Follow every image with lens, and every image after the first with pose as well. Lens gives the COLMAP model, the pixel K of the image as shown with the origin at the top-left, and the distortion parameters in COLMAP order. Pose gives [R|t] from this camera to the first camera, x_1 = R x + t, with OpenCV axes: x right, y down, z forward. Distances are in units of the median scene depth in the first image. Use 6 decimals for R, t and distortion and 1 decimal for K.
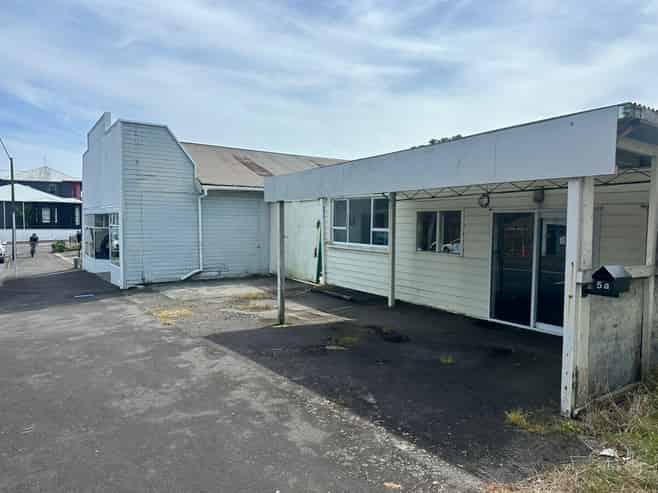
lens RADIAL K [[462.8, 0, 329.0], [0, 462.8, 246.5], [0, 0, 1]] dist [0.002561, -0.000827]
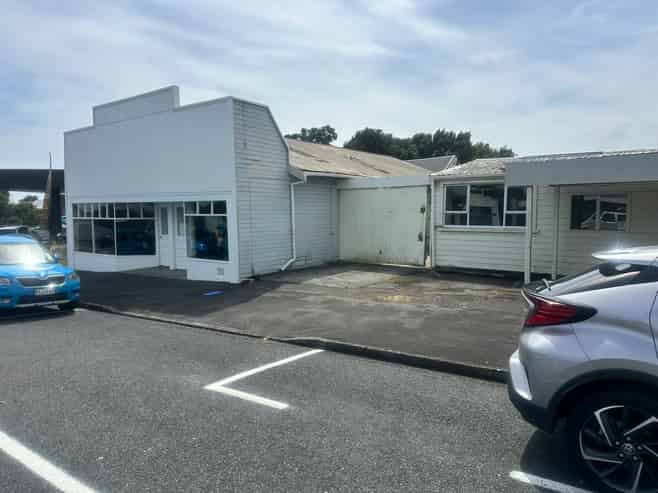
lens RADIAL K [[462.8, 0, 329.0], [0, 462.8, 246.5], [0, 0, 1]] dist [0.002561, -0.000827]
pose [[0.950662, -0.042941, 0.307241, -0.550335], [0.035238, 0.998911, 0.030577, -0.003346], [-0.308220, -0.018242, 0.951140, 0.070161]]
